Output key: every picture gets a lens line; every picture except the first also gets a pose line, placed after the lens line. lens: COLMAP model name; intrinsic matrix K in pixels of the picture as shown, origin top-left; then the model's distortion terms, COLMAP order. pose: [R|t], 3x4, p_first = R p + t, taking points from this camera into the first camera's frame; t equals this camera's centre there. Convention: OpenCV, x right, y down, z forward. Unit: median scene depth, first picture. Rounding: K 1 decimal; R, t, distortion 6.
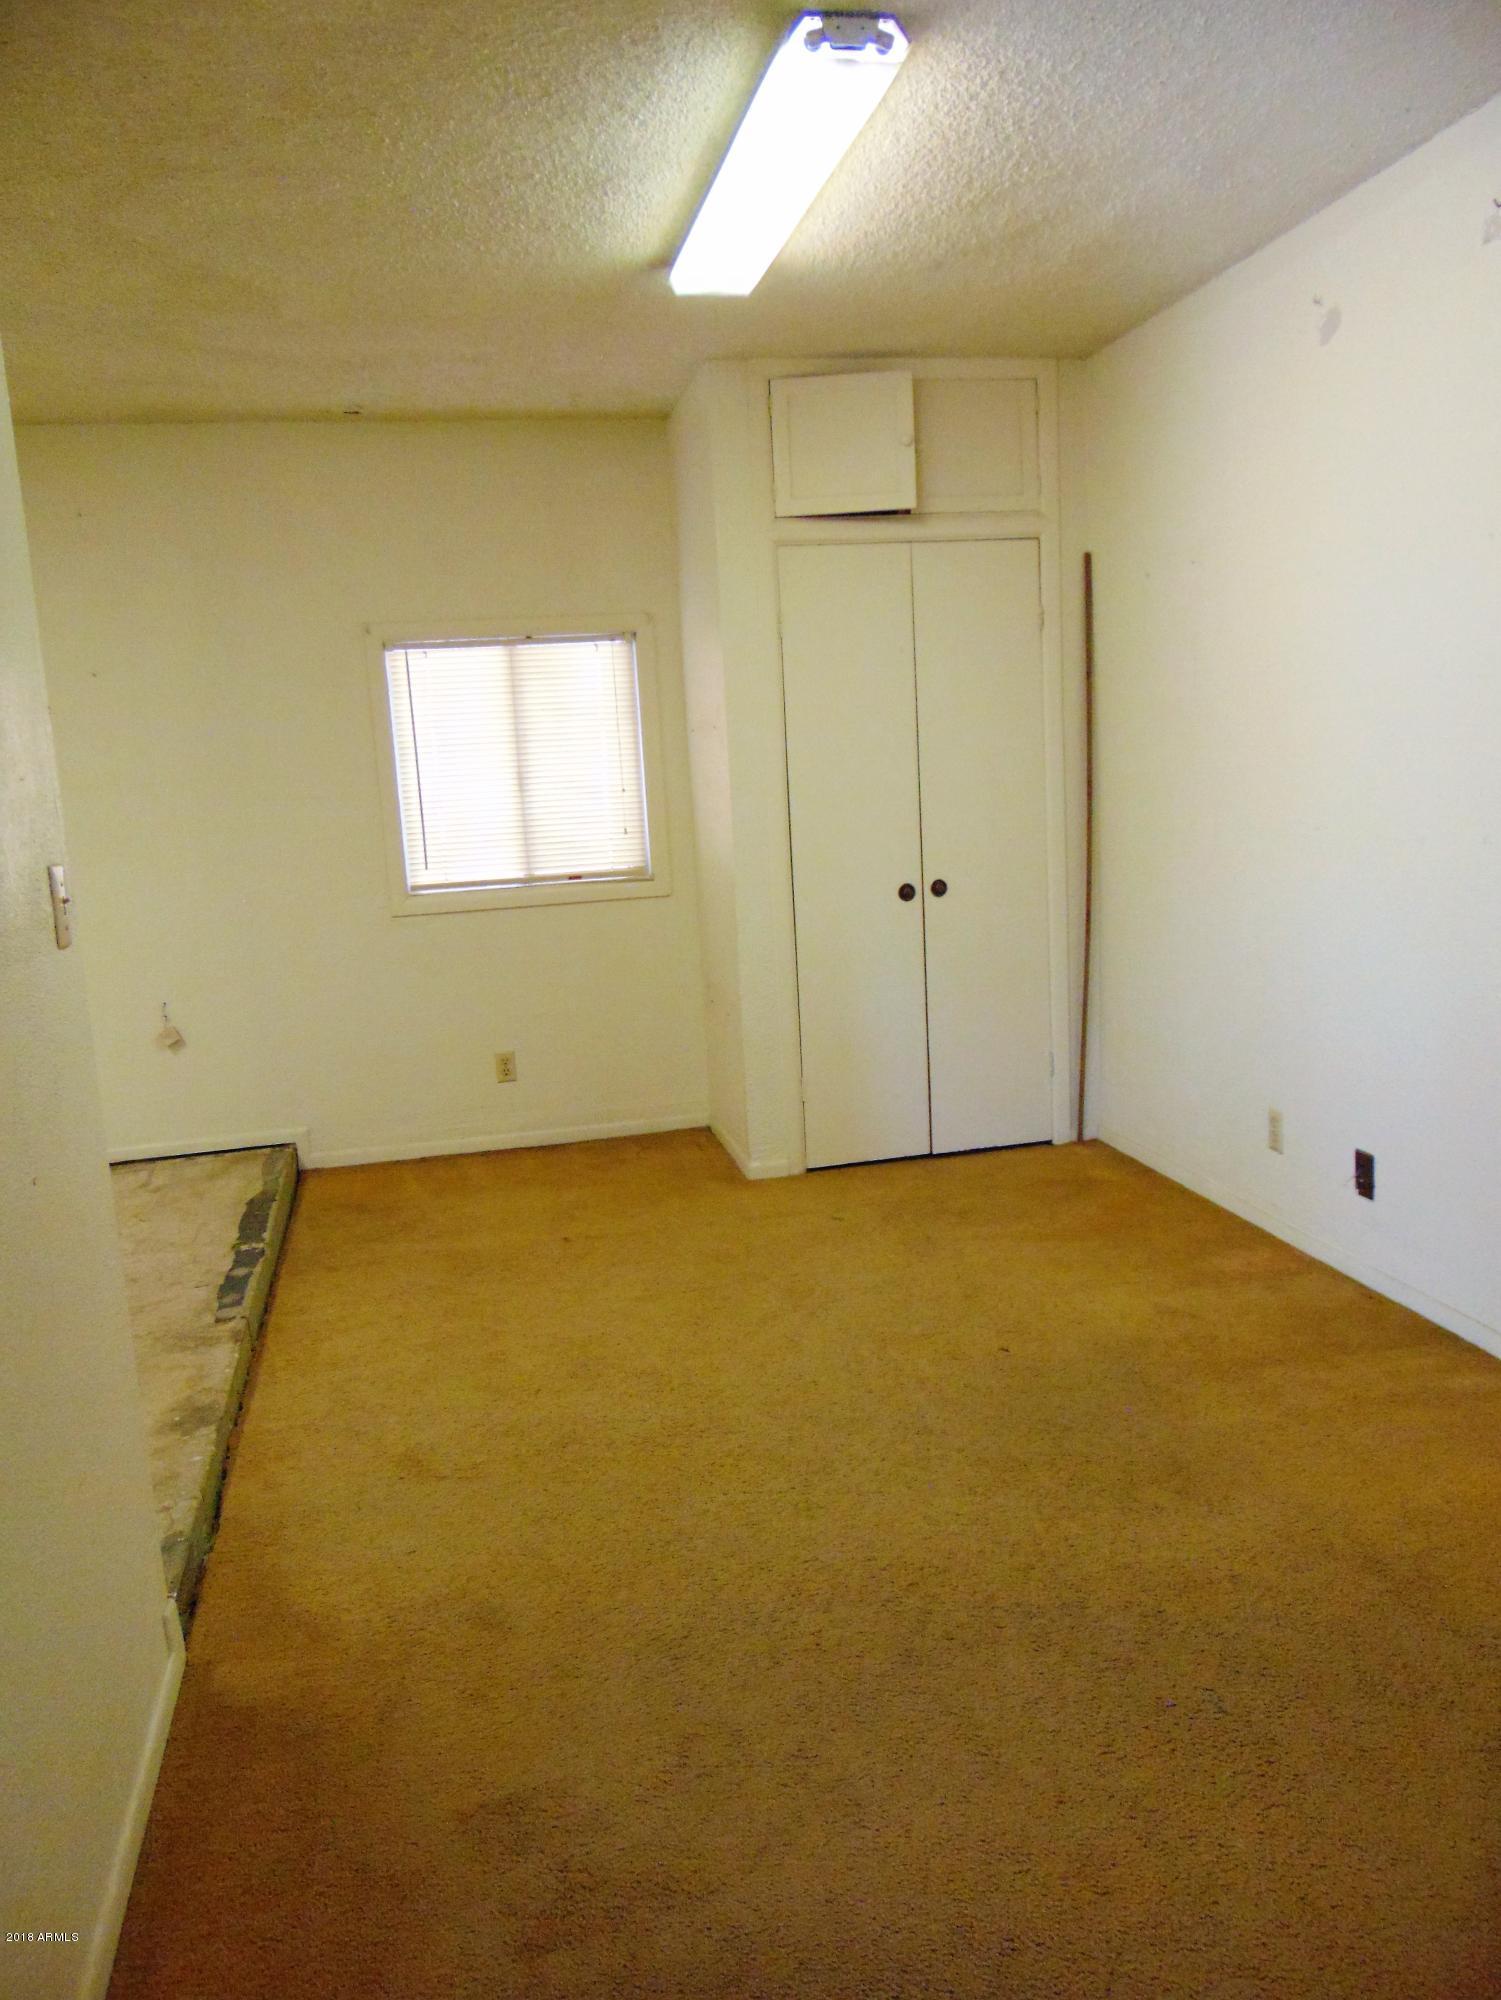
lens RADIAL K [[1501.2, 0, 753.9], [0, 1501.2, 1001.9], [0, 0, 1]] dist [-0.028452, 0.062750]
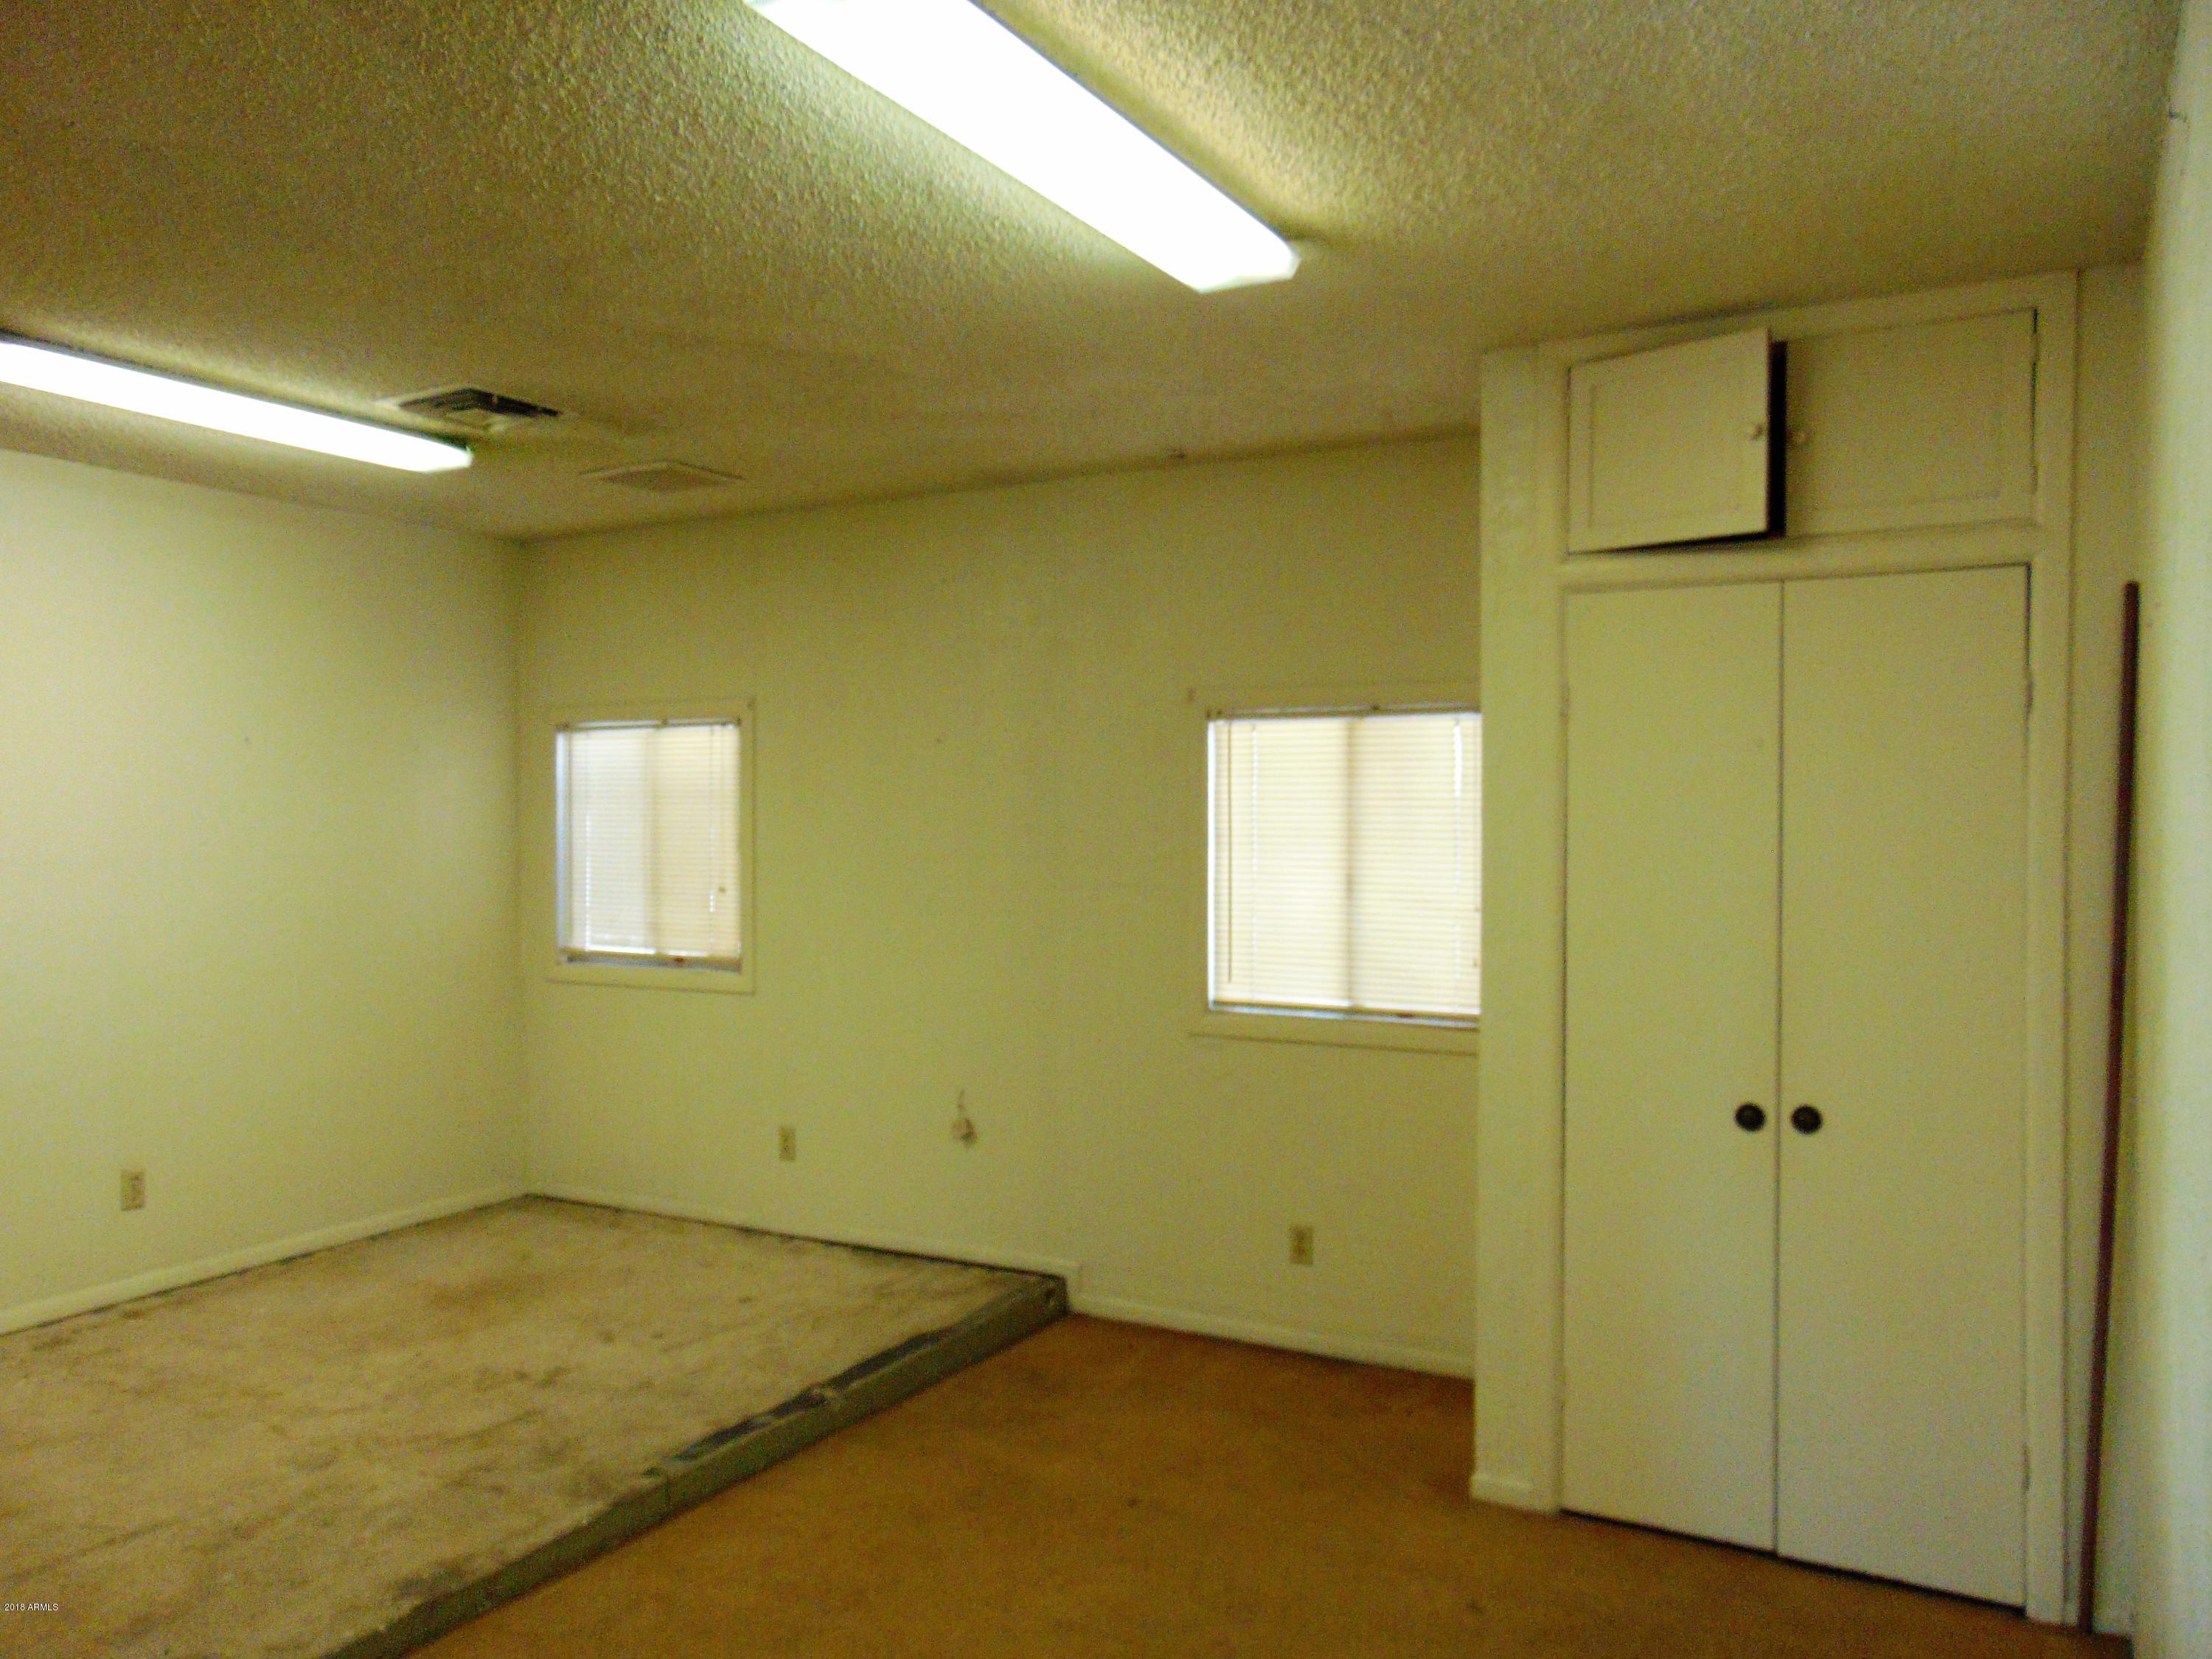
lens RADIAL K [[1660.4, 0, 1104.9], [0, 1660.4, 821.4], [0, 0, 1]] dist [-0.028452, 0.062750]
pose [[0.746044, 0.061090, -0.663088, 0.354574], [-0.155164, 0.984320, -0.083891, -0.095065], [0.647566, 0.165474, 0.743826, 0.283849]]
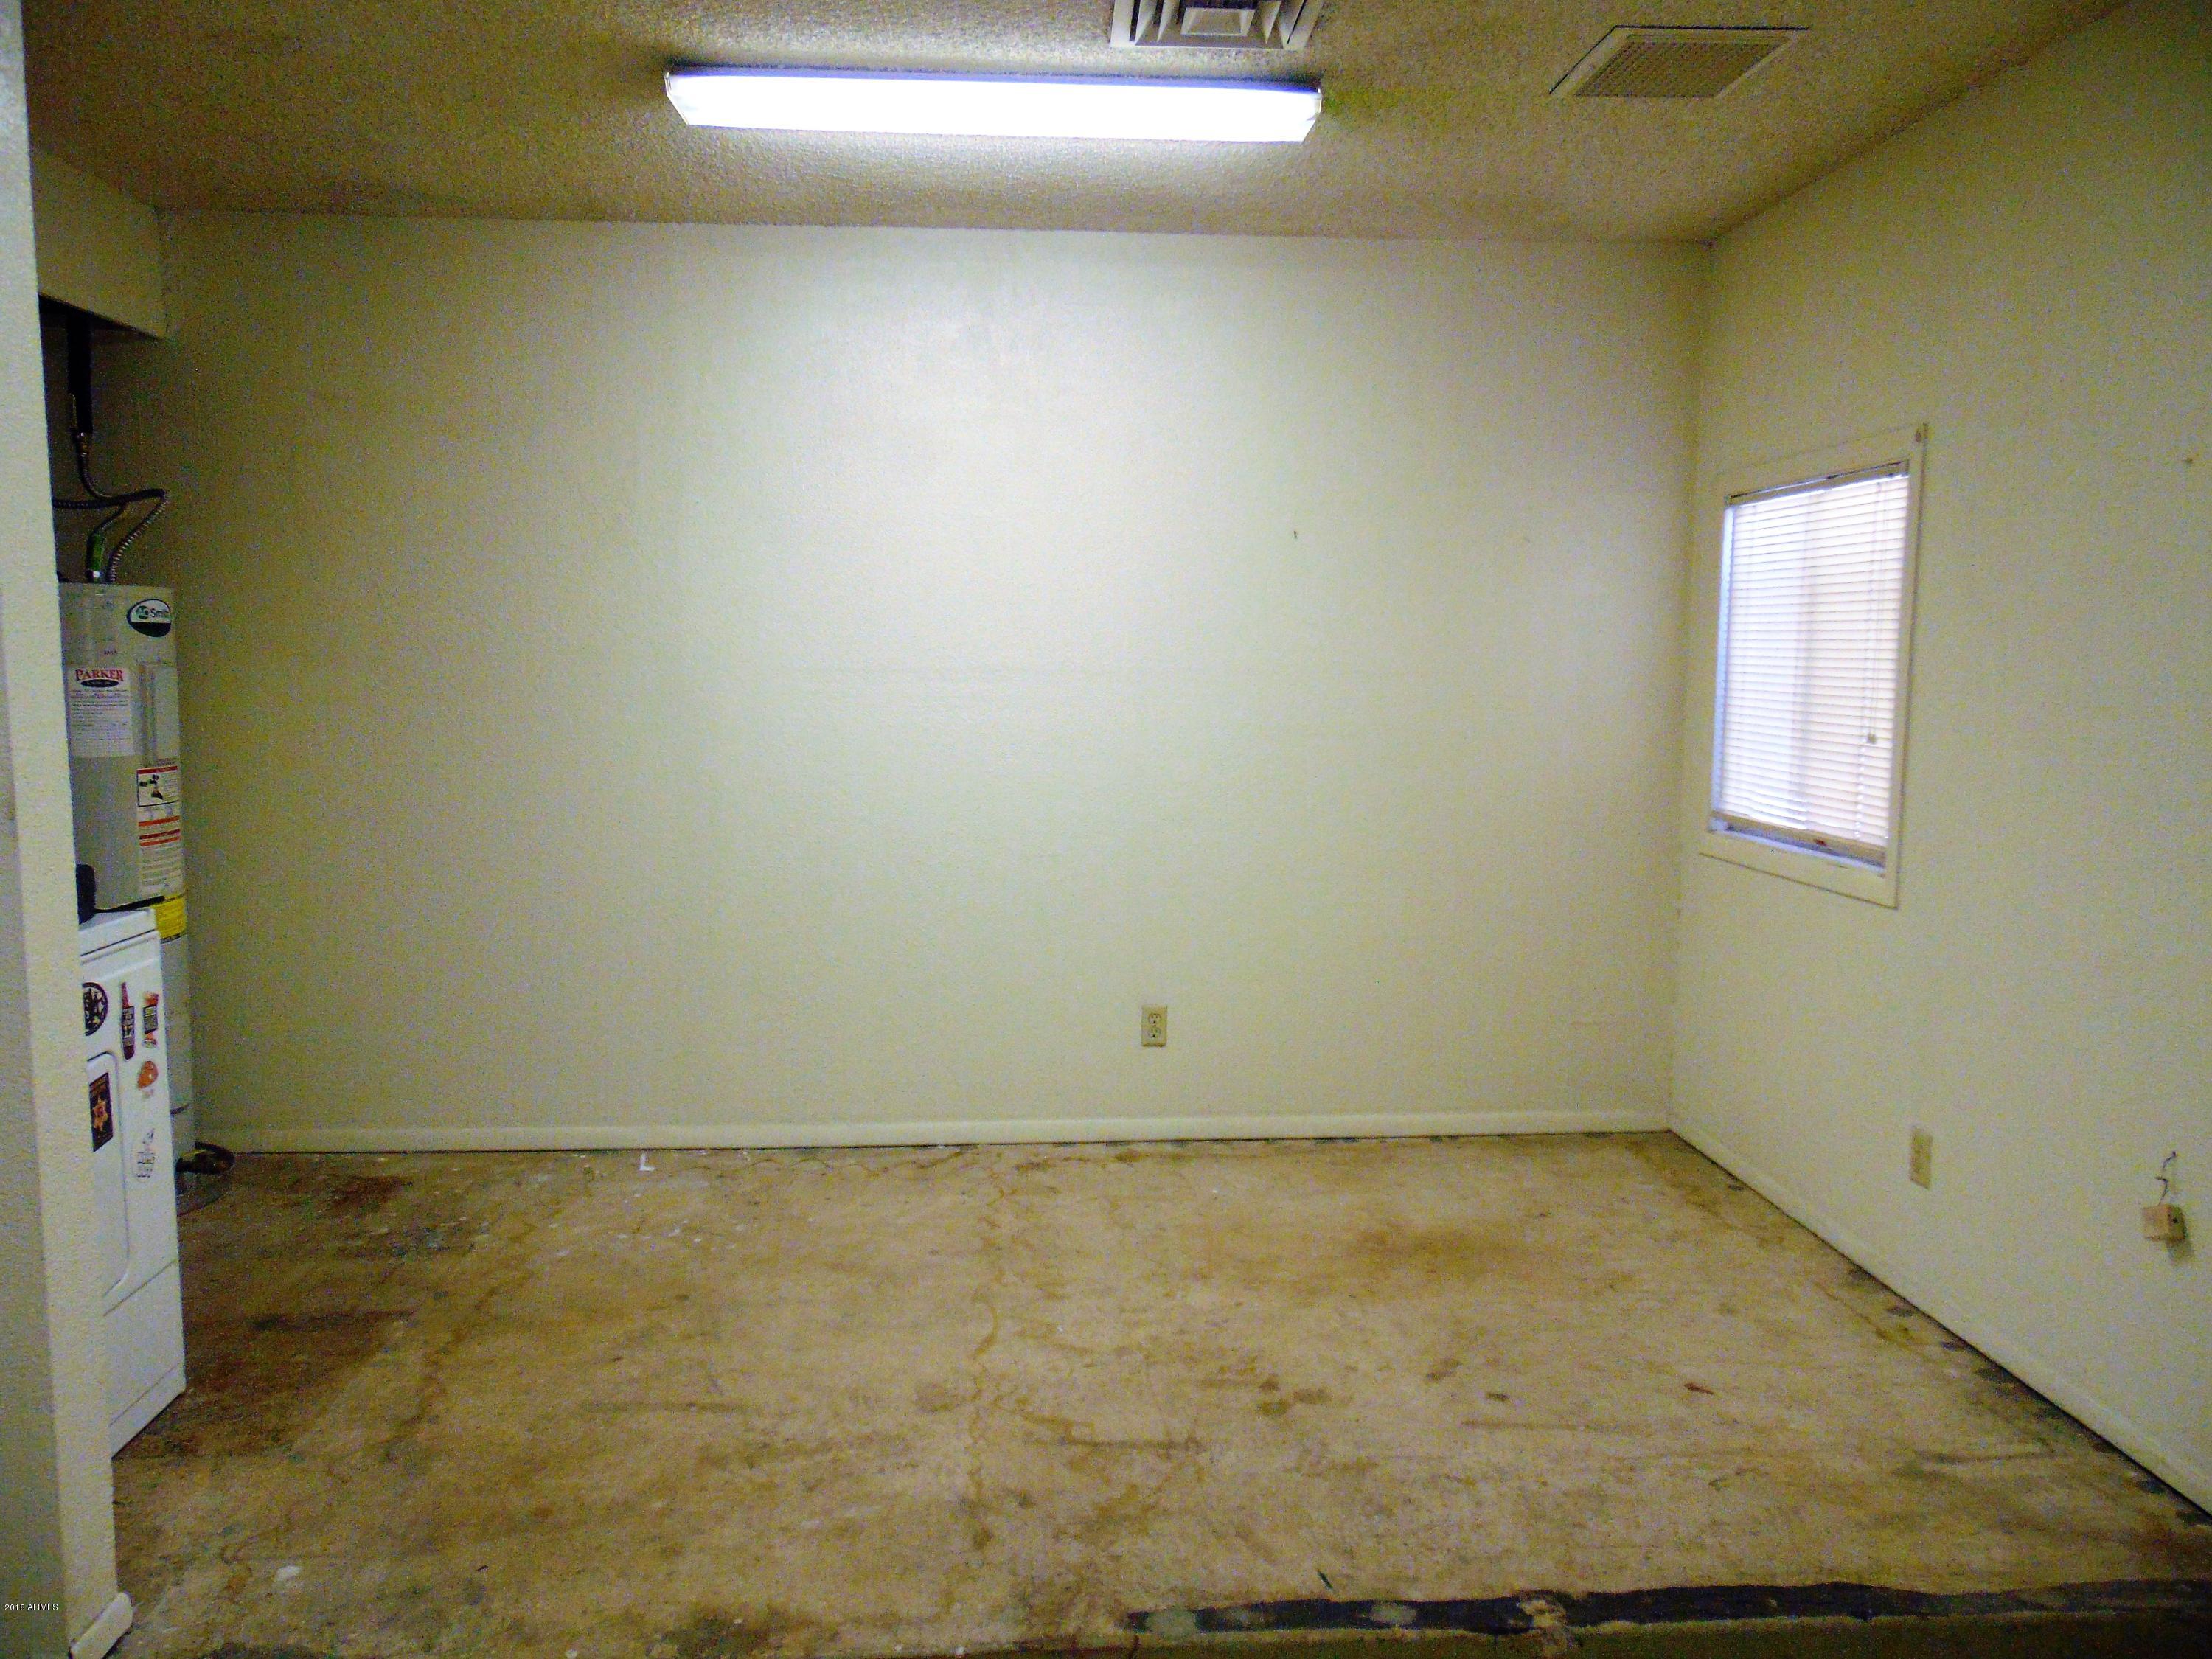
lens RADIAL K [[1660.4, 0, 1088.7], [0, 1660.4, 821.9], [0, 0, 1]] dist [-0.028452, 0.062750]
pose [[-0.166334, 0.158583, -0.973234, 0.161666], [-0.163415, 0.968902, 0.185806, -0.147911], [0.972434, 0.189946, -0.135246, 0.755424]]
